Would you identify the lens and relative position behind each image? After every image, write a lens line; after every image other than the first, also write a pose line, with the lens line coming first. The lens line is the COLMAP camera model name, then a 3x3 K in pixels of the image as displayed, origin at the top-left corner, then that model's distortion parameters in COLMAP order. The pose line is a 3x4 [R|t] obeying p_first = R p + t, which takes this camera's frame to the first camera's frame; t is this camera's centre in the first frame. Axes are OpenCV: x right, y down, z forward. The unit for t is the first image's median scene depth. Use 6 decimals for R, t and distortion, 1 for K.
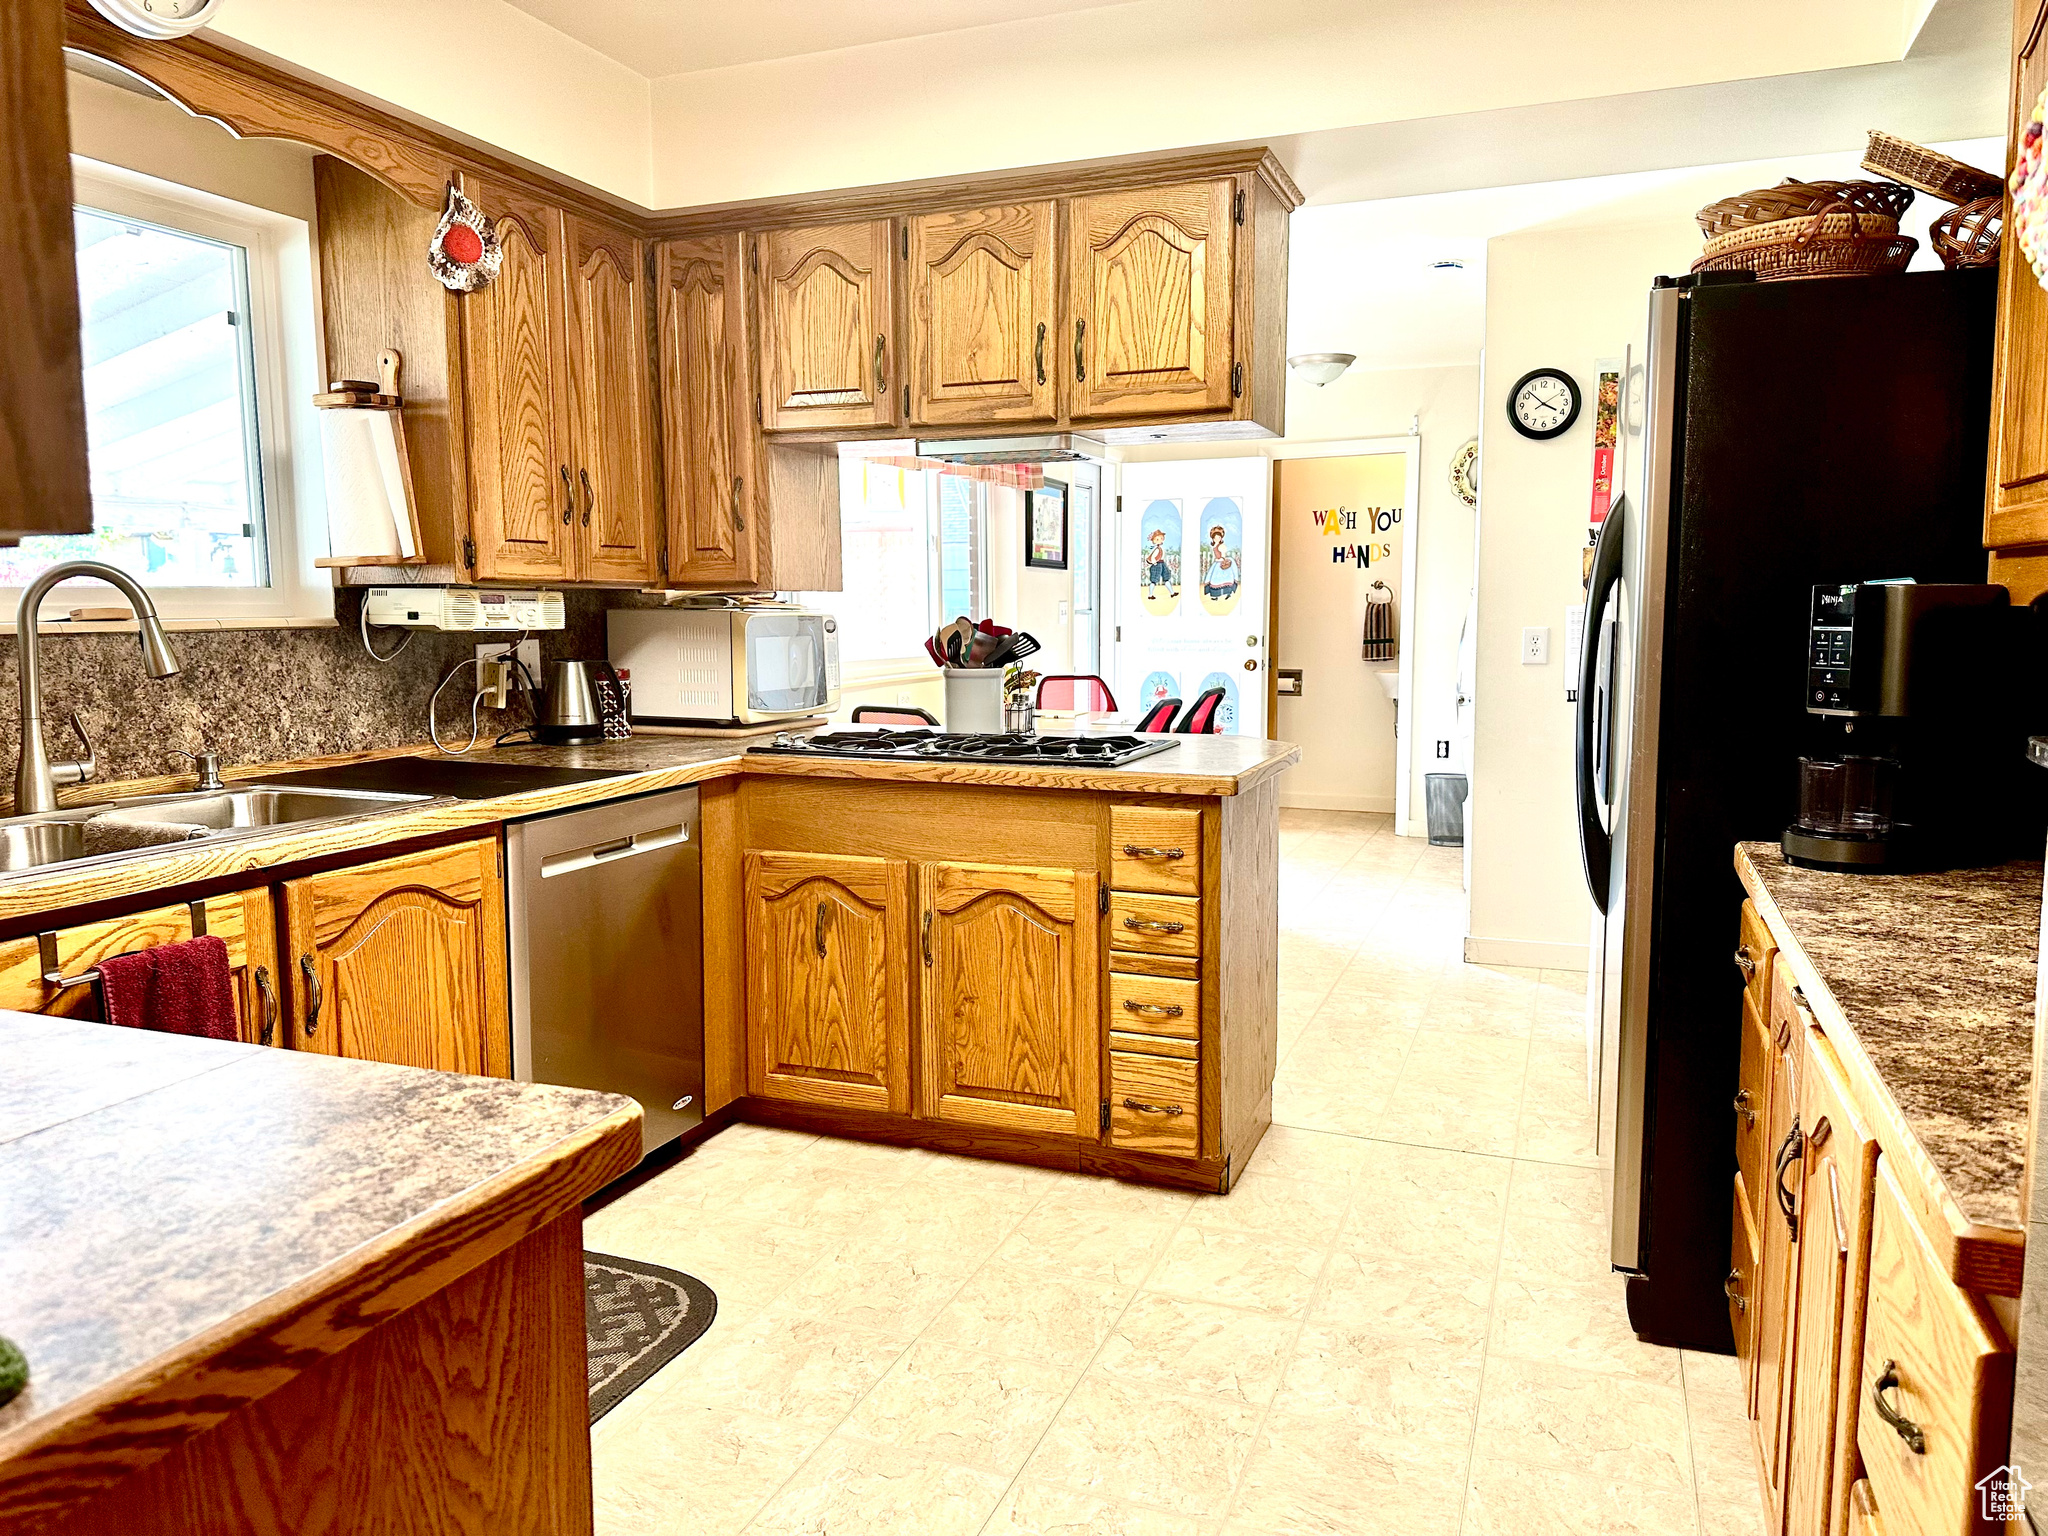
lens RADIAL K [[1447.3, 0, 1011.0], [0, 1447.3, 774.8], [0, 0, 1]] dist [0.063291, -0.053177]
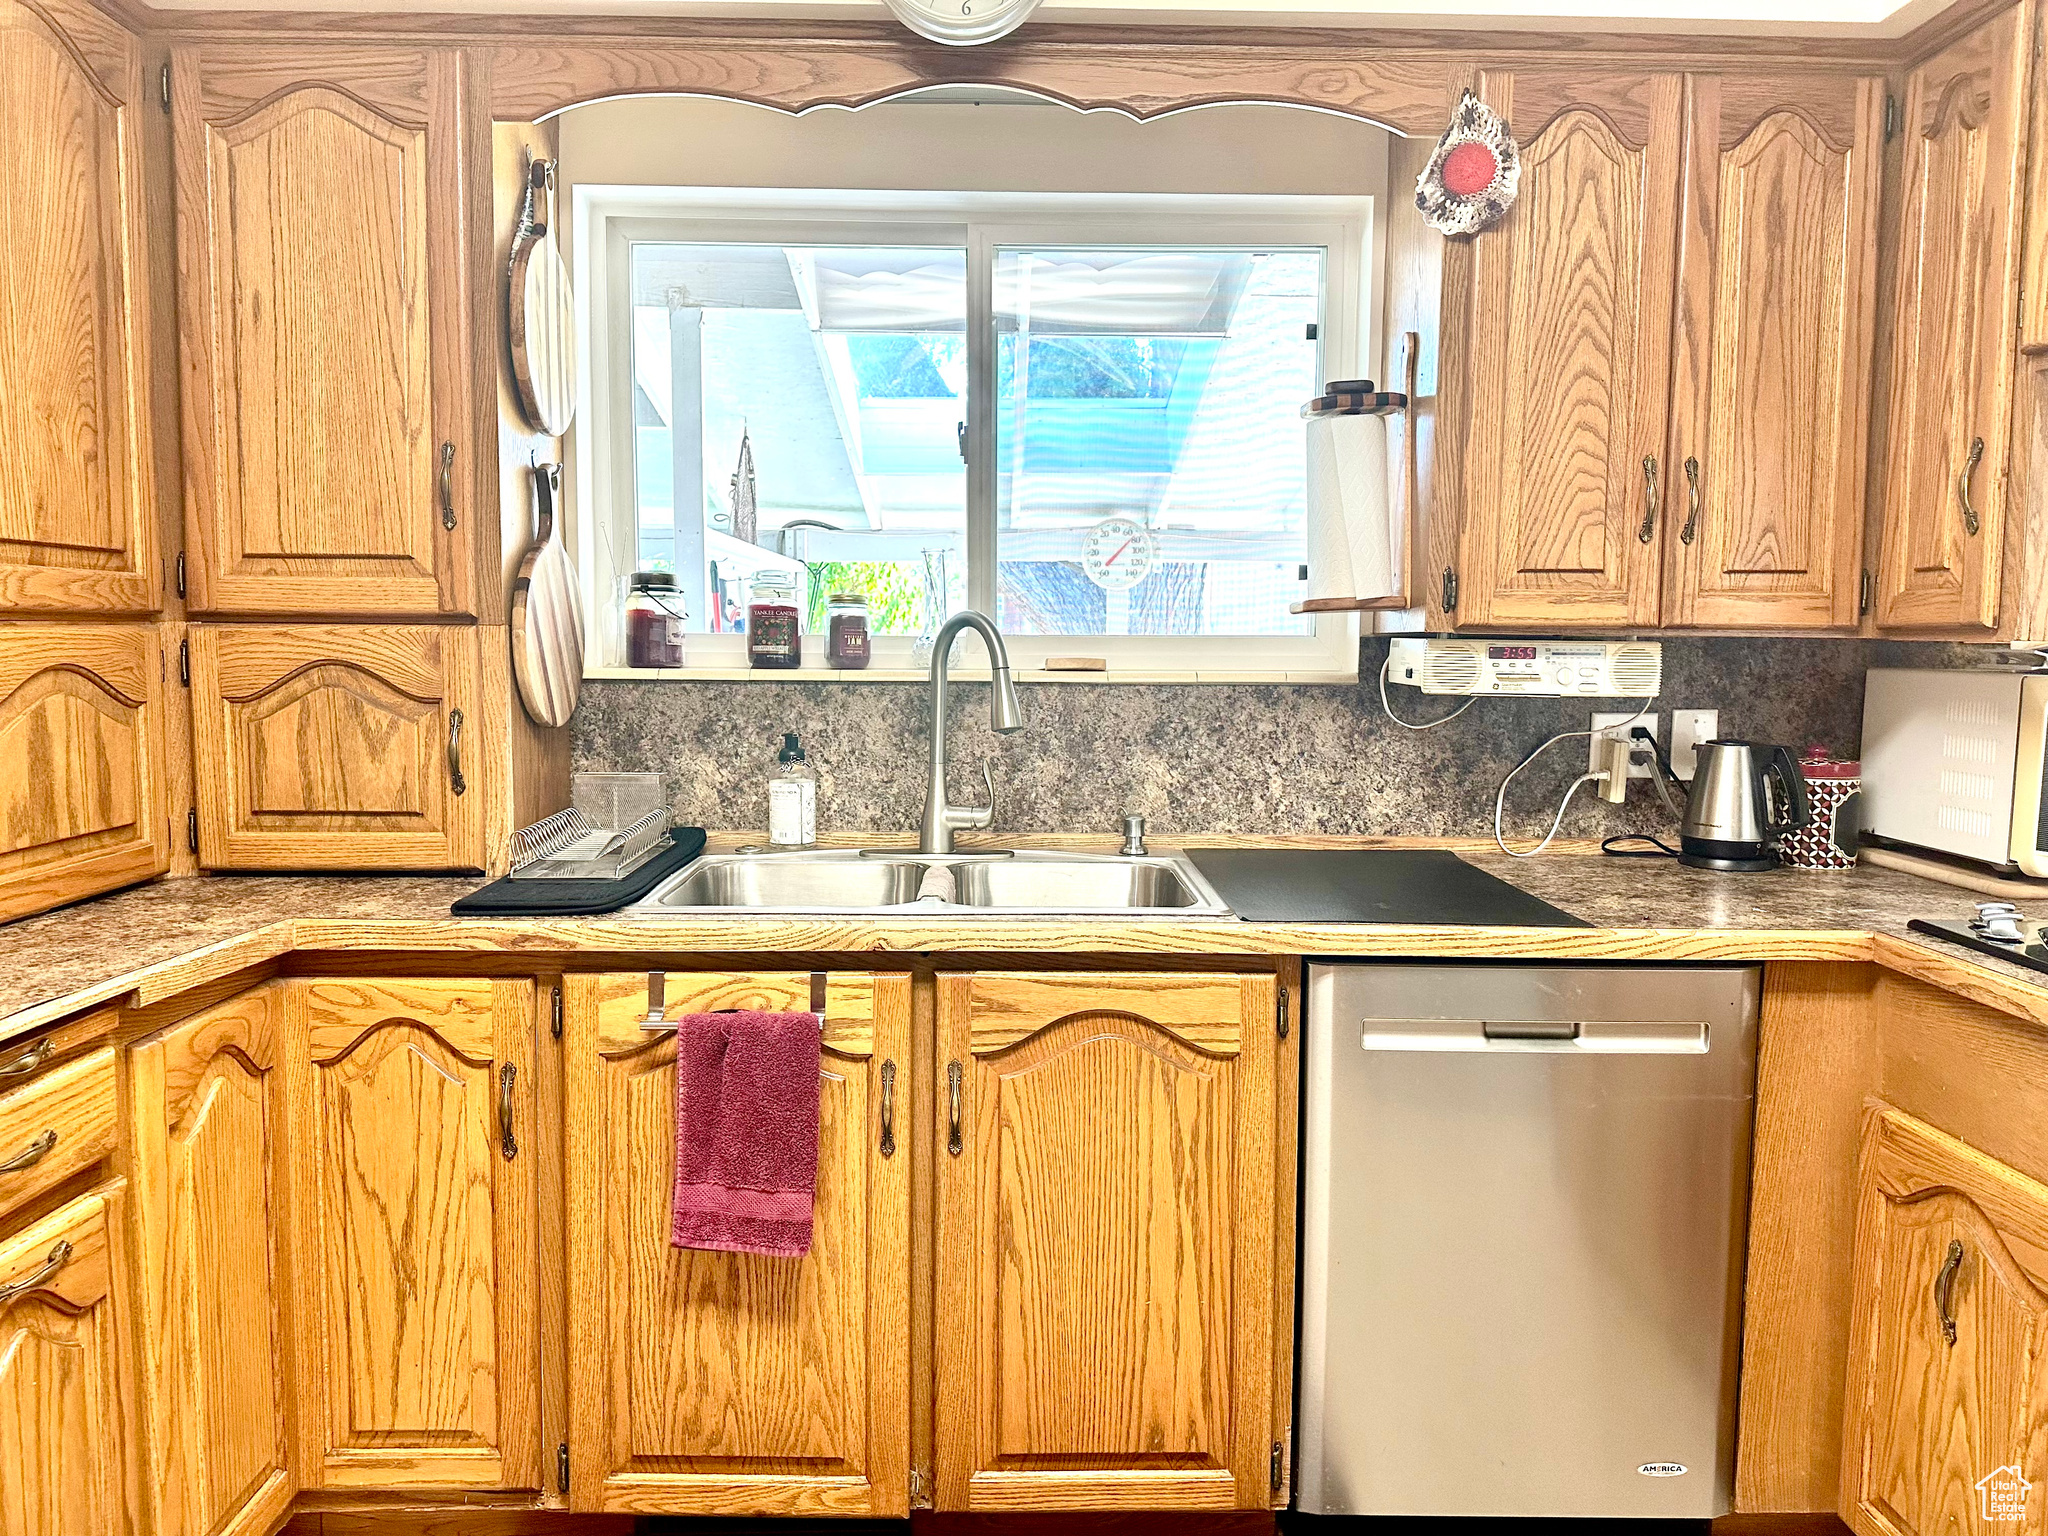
lens RADIAL K [[1447.3, 0, 1026.0], [0, 1447.3, 762.8], [0, 0, 1]] dist [0.063291, -0.053177]
pose [[0.399119, 0.085131, -0.912938, 0.232281], [-0.122381, 0.991718, 0.038975, -0.069903], [0.908695, 0.096170, 0.406232, 0.532116]]
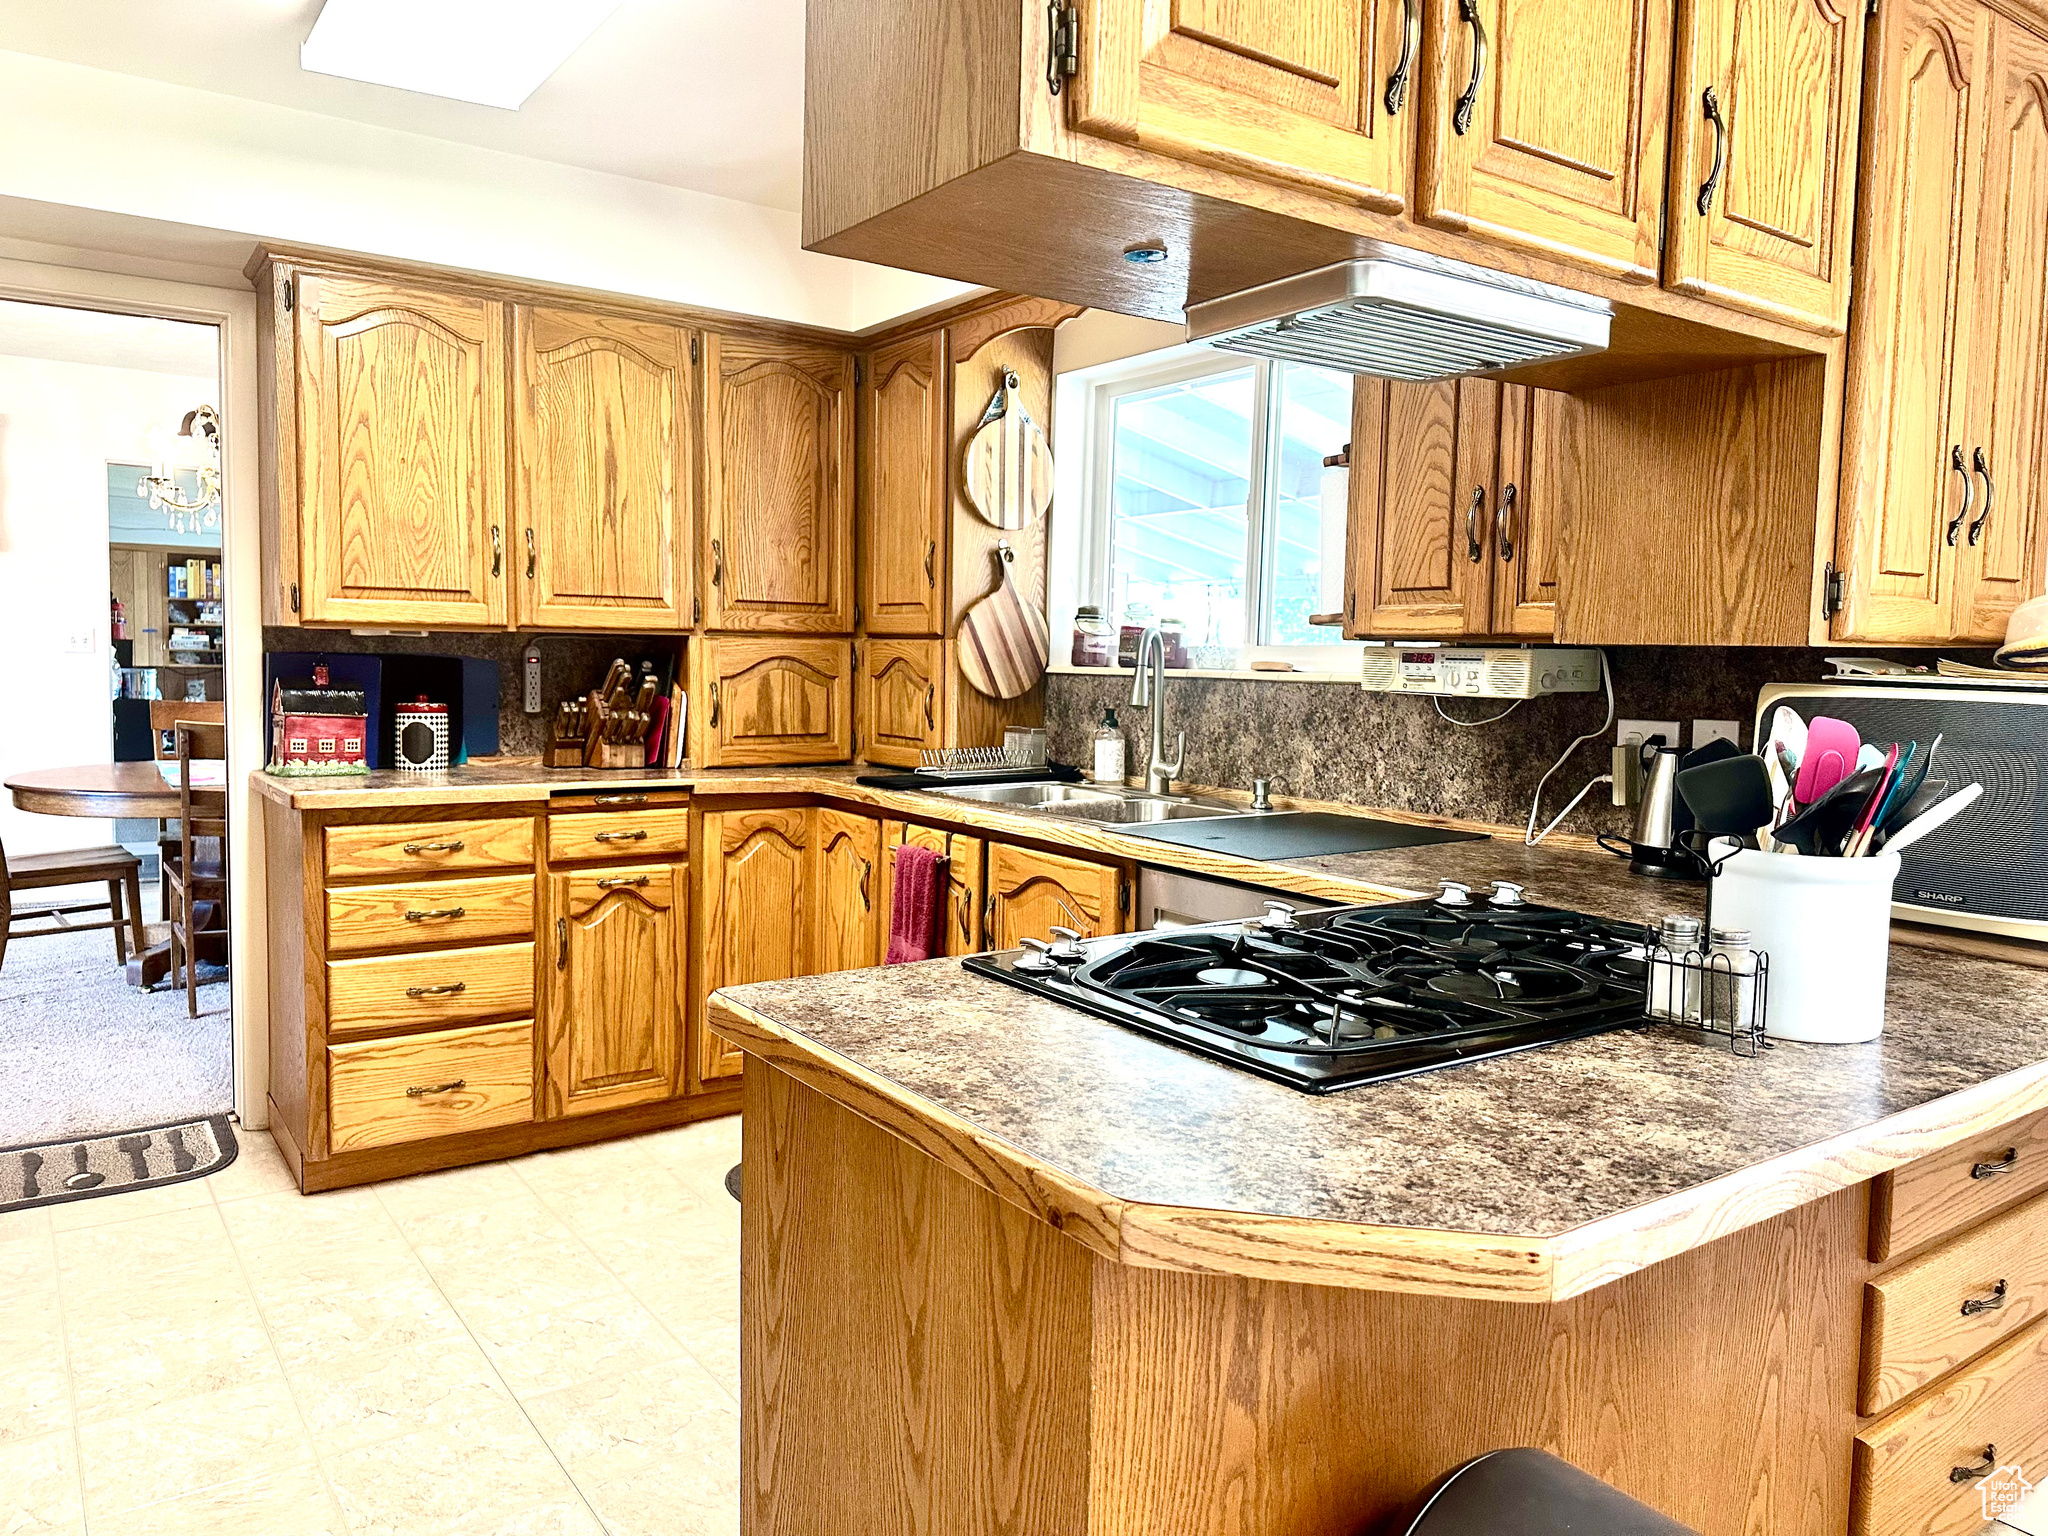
lens RADIAL K [[1447.3, 0, 1027.9], [0, 1447.3, 775.9], [0, 0, 1]] dist [0.063291, -0.053177]
pose [[-0.539158, 0.066802, -0.839551, 0.538513], [-0.119876, 0.980613, 0.155010, -0.170359], [0.833630, 0.184217, -0.520697, 1.373674]]
